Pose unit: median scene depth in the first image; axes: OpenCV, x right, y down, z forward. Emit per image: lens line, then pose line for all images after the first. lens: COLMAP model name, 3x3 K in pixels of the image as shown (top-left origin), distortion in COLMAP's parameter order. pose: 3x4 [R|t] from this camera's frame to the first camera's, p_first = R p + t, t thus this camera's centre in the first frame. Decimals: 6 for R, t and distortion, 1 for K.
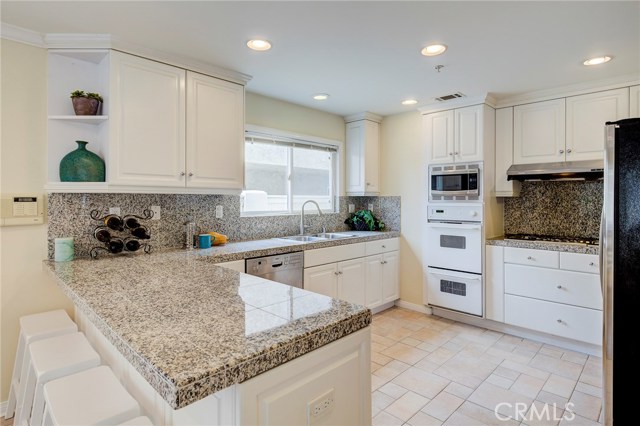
lens RADIAL K [[342.1, 0, 320.6], [0, 342.1, 197.1], [0, 0, 1]] dist [0.012535, -0.000863]
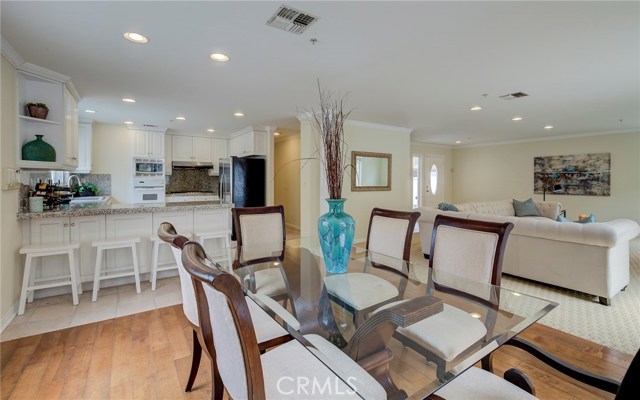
lens RADIAL K [[287.7, 0, 315.3], [0, 287.7, 184.1], [0, 0, 1]] dist [-0.002015, 0.000263]
pose [[0.208975, -0.015370, 0.977800, -1.118514], [-0.009199, 0.999801, 0.017682, 0.015912], [-0.977878, -0.012690, 0.208792, -0.320517]]
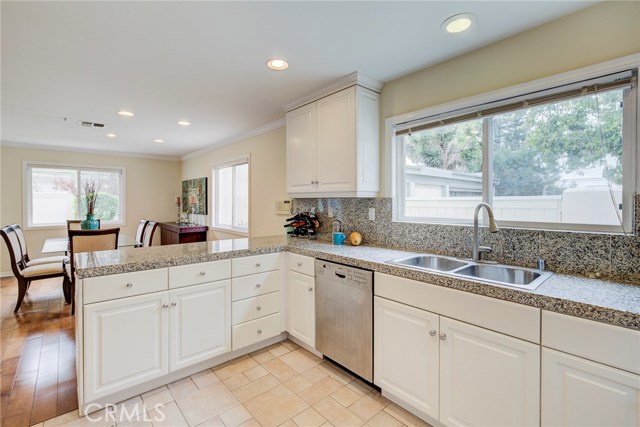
lens RADIAL K [[289.9, 0, 317.3], [0, 289.9, 209.4], [0, 0, 1]] dist [0.001099, 0.000984]
pose [[-0.077240, 0.022349, -0.996762, 0.510246], [0.003088, 0.999749, 0.022177, 0.007980], [0.997008, -0.001365, -0.077289, 0.813748]]
